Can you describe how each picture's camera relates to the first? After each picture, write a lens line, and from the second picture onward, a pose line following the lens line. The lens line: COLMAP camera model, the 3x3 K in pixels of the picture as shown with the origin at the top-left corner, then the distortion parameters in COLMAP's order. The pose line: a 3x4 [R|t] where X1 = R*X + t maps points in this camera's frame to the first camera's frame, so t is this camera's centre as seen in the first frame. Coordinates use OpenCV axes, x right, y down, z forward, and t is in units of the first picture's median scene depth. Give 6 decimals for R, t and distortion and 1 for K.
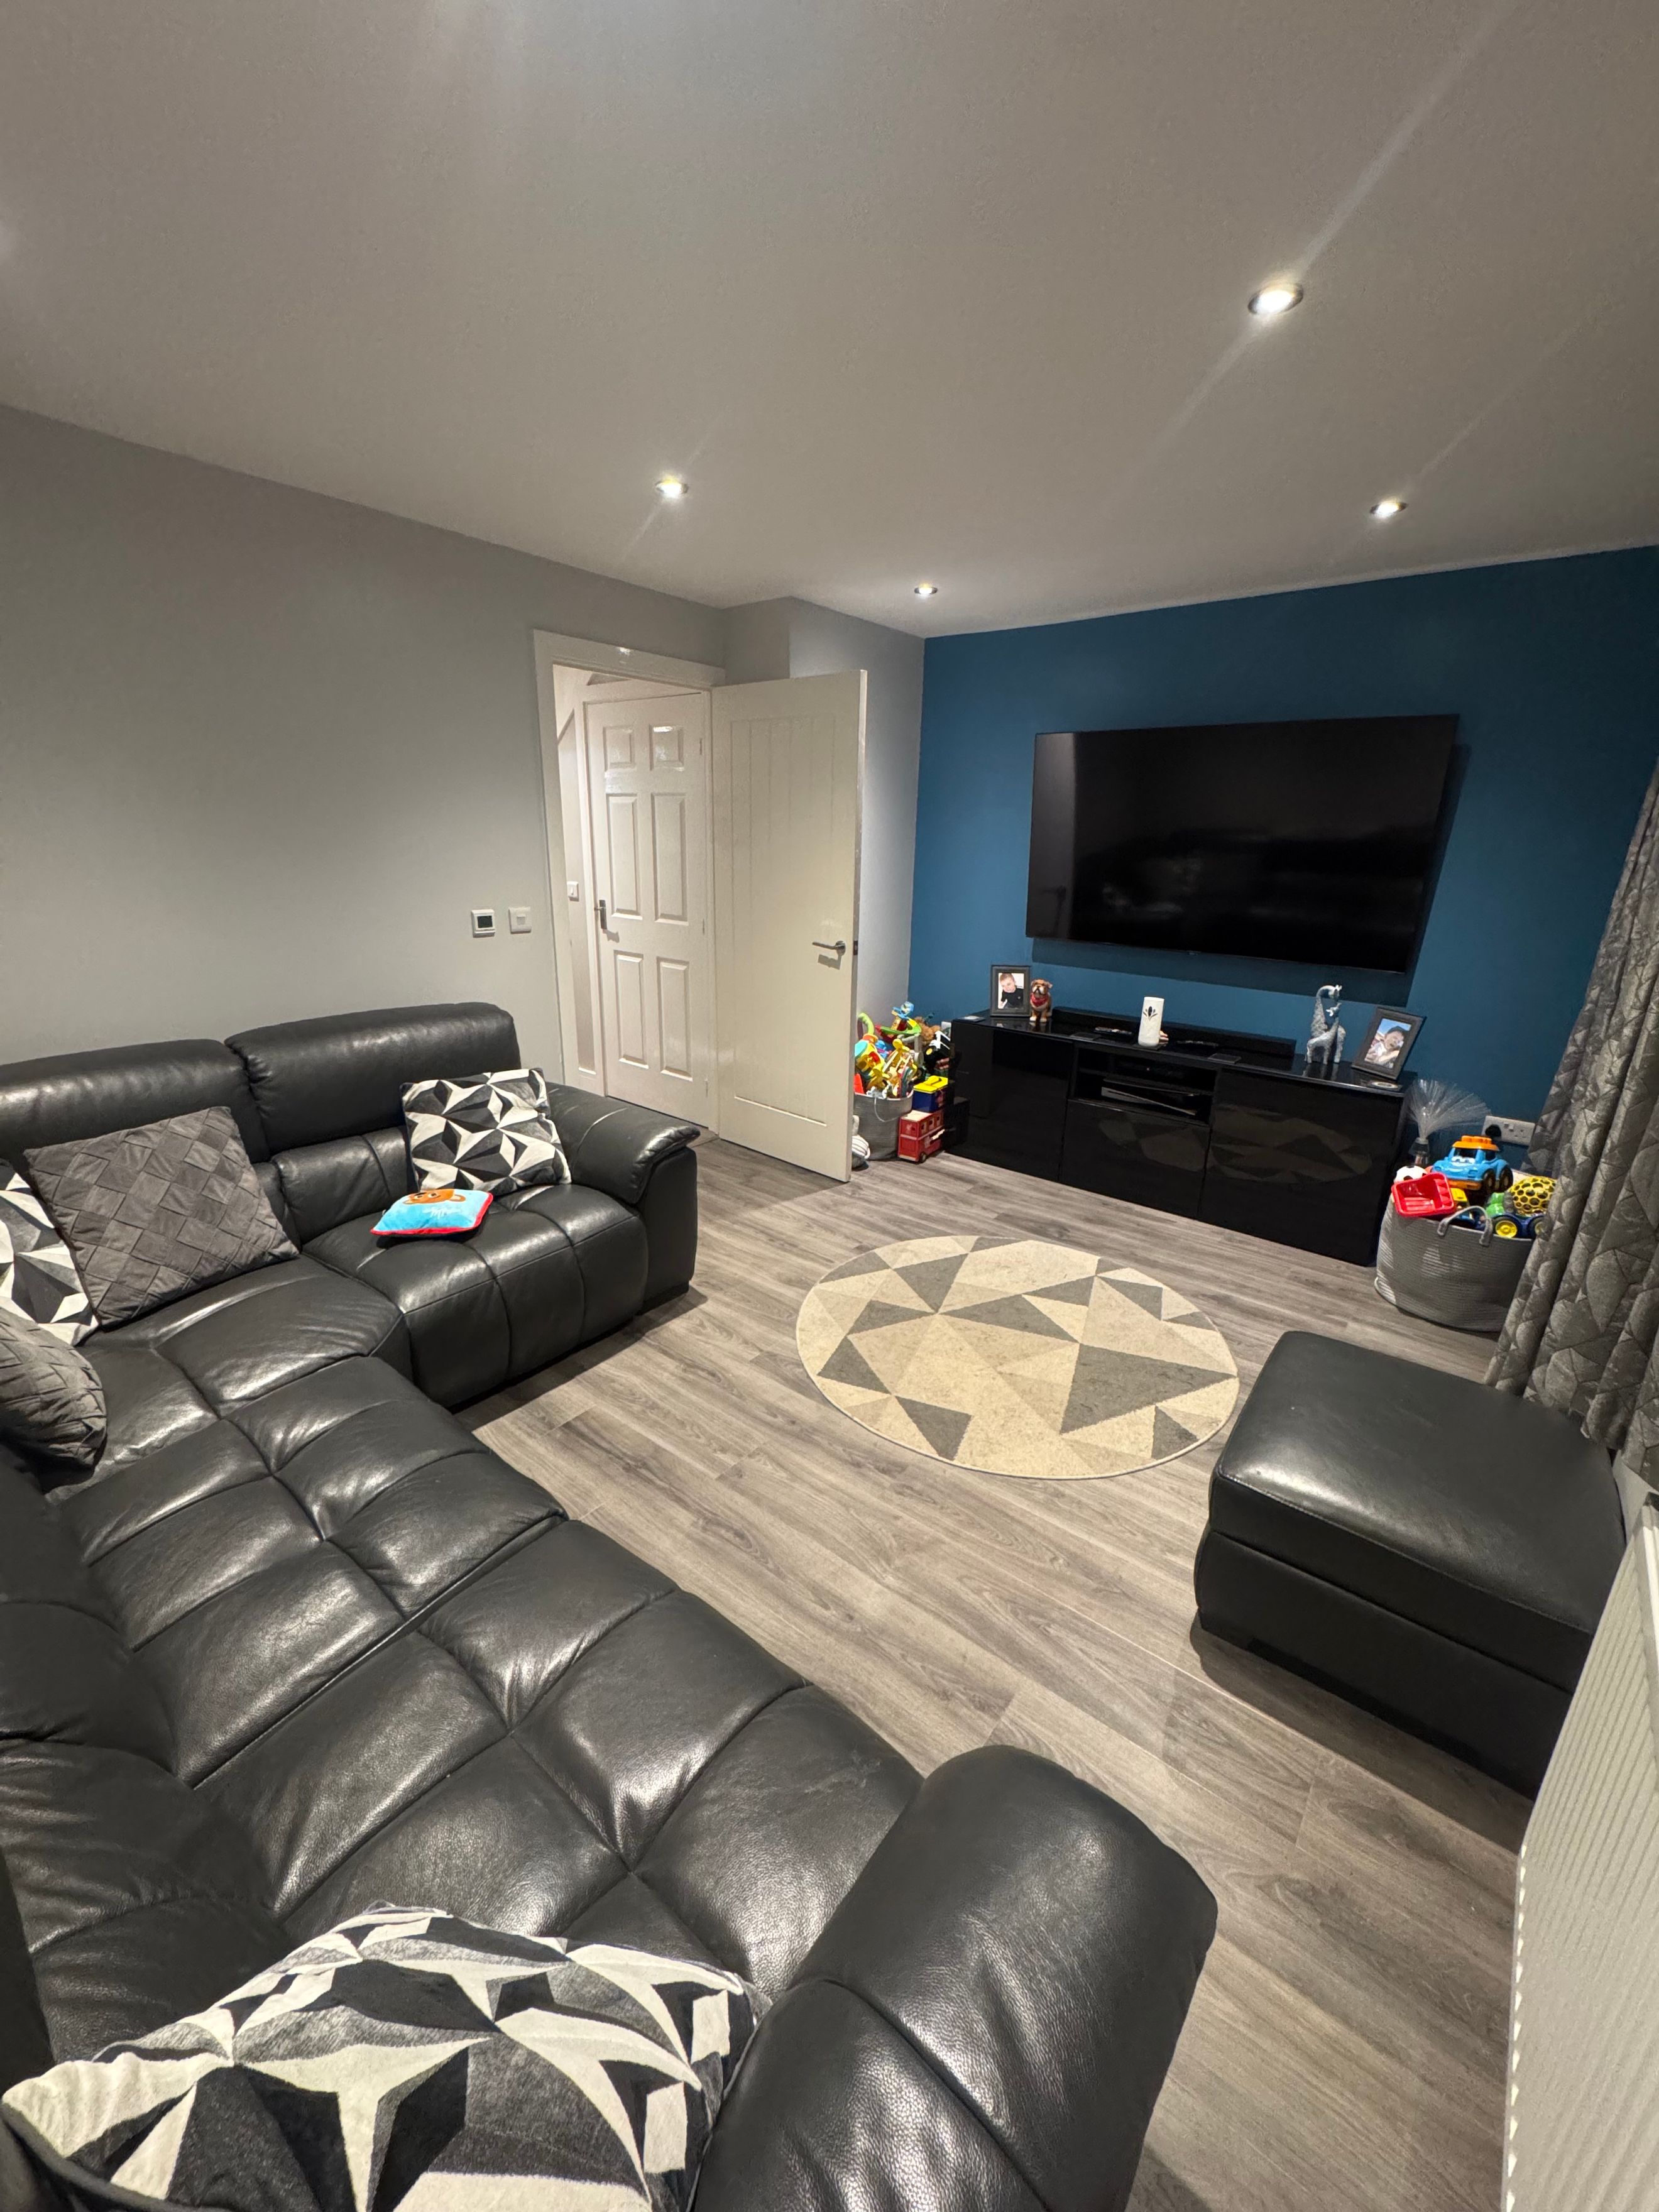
lens RADIAL K [[879.4, 0, 834.5], [0, 879.4, 1100.5], [0, 0, 1]] dist [-0.003740, 0.000538]
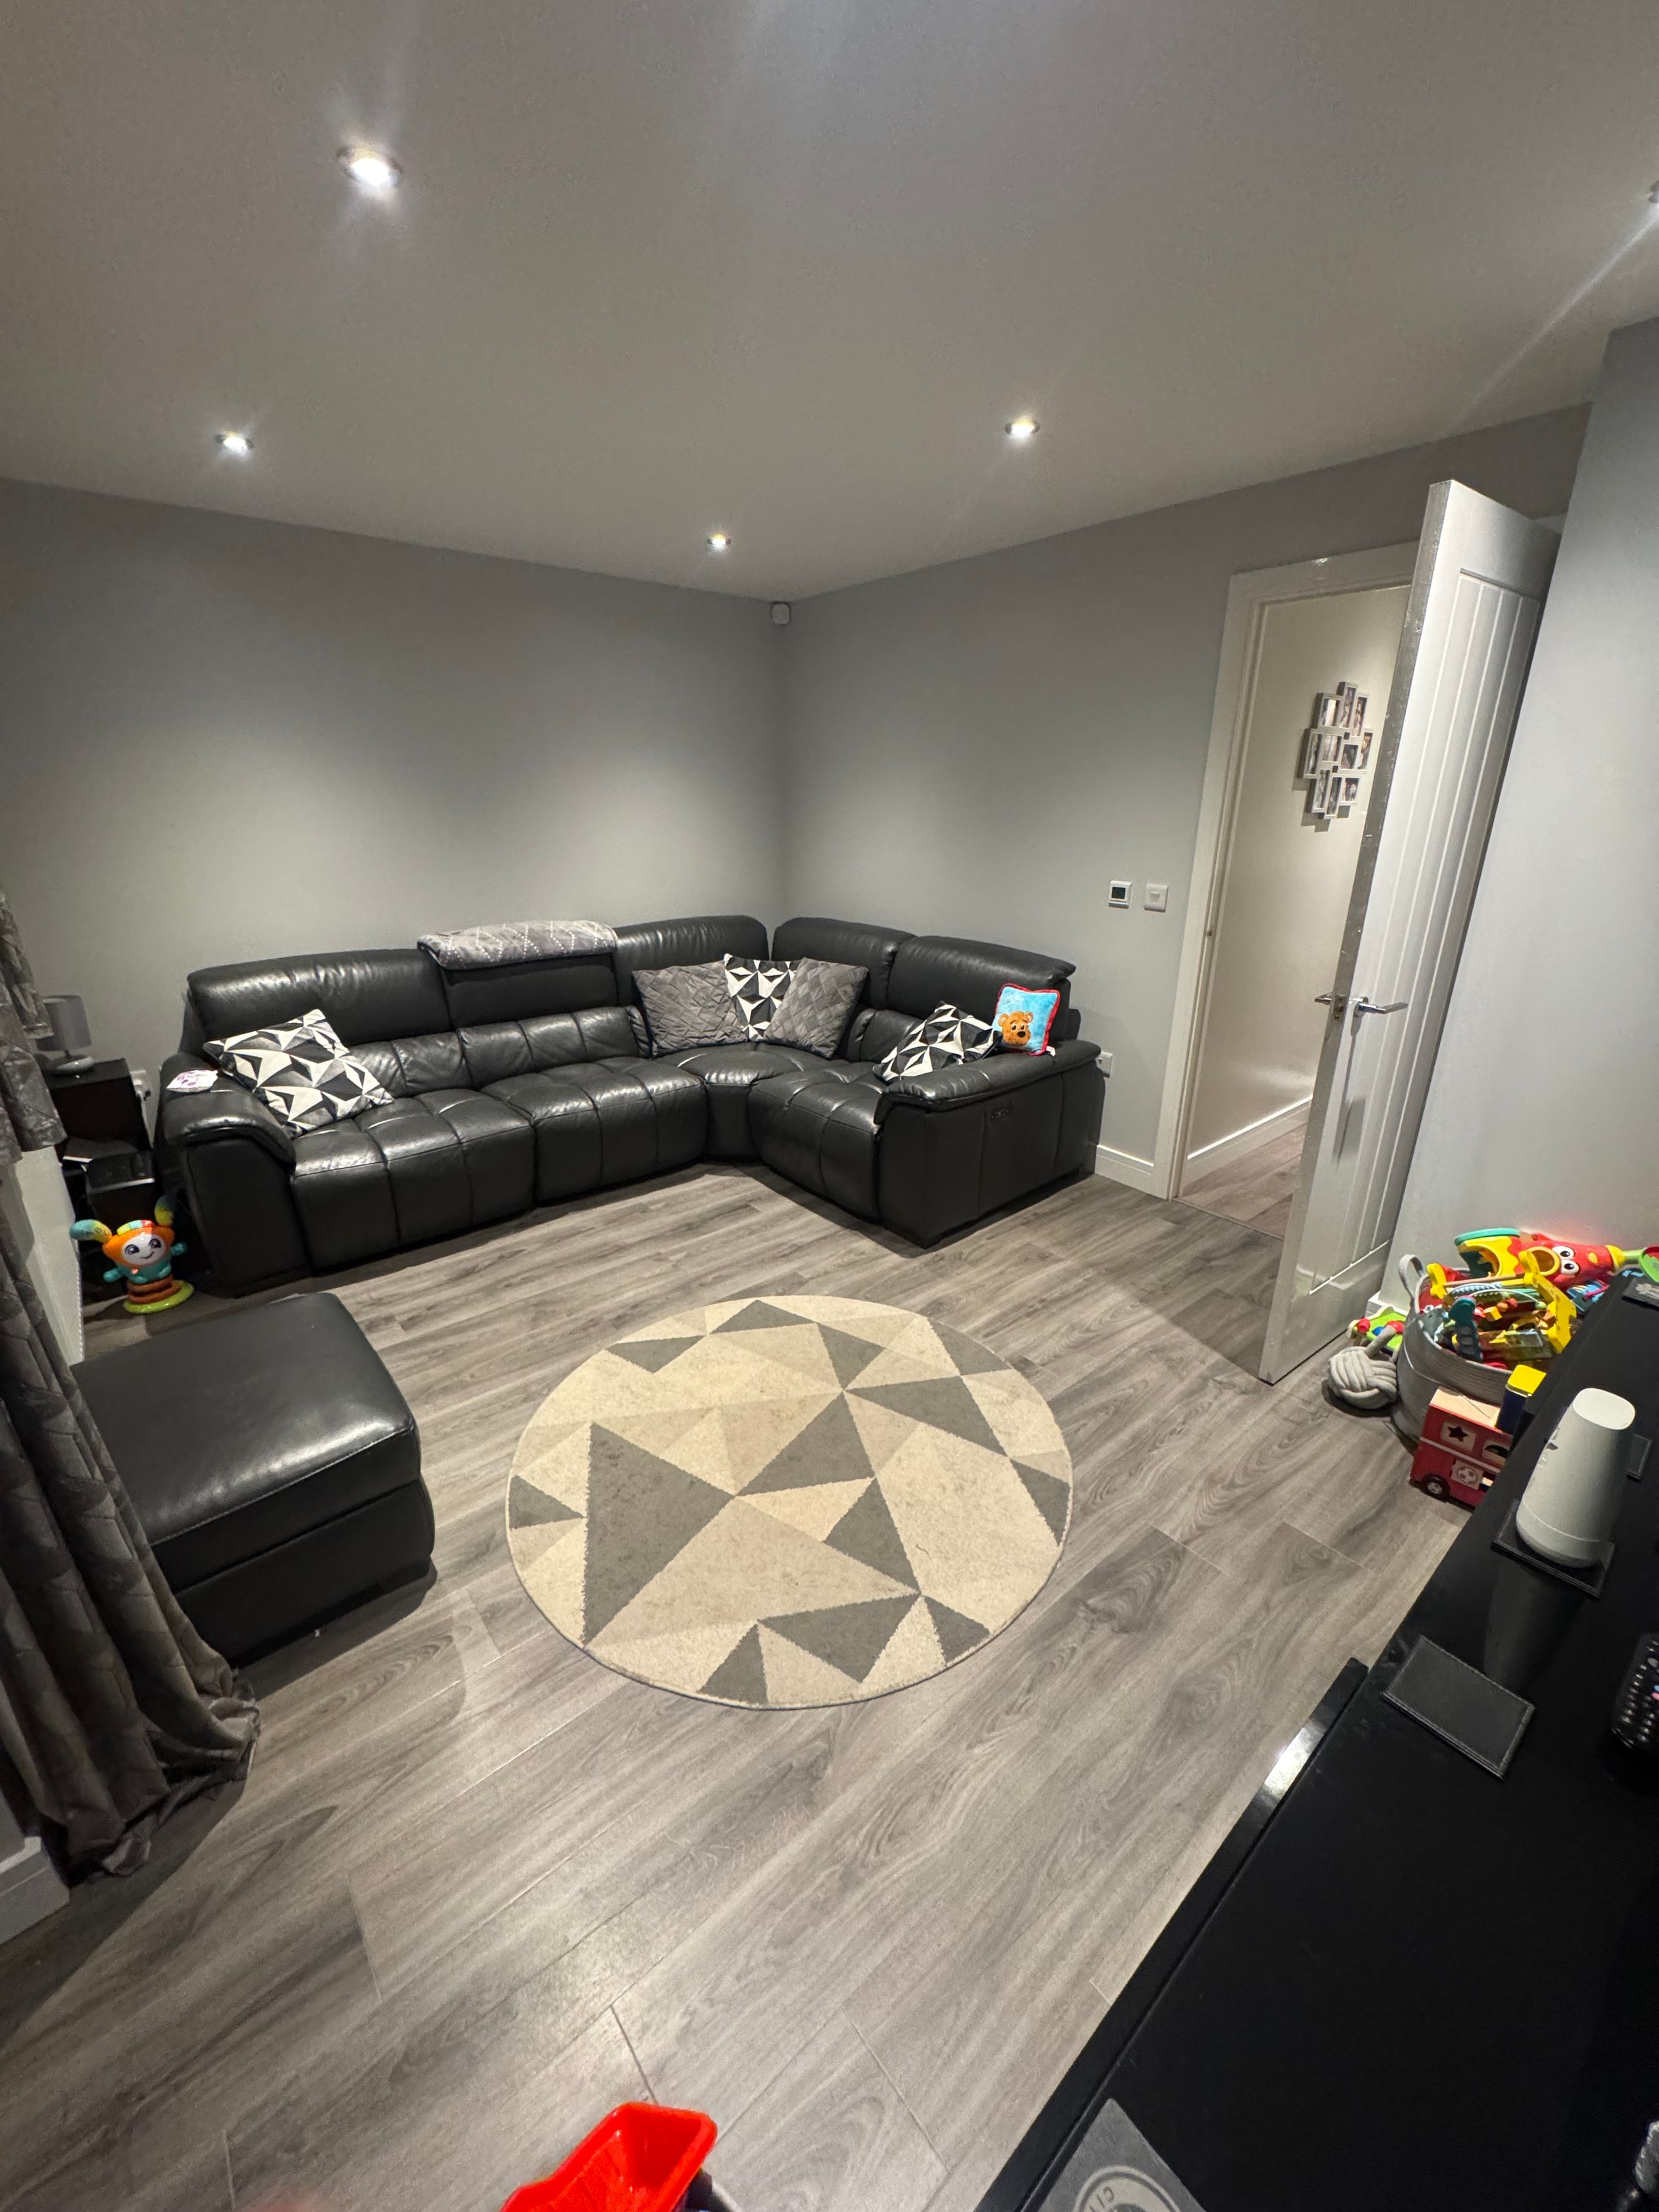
lens RADIAL K [[879.4, 0, 843.2], [0, 879.4, 1110.8], [0, 0, 1]] dist [-0.003740, 0.000538]
pose [[-0.196402, 0.315229, -0.928470, 0.825121], [-0.292725, 0.884881, 0.362351, -0.298030], [0.935809, 0.342953, -0.081517, 1.009304]]
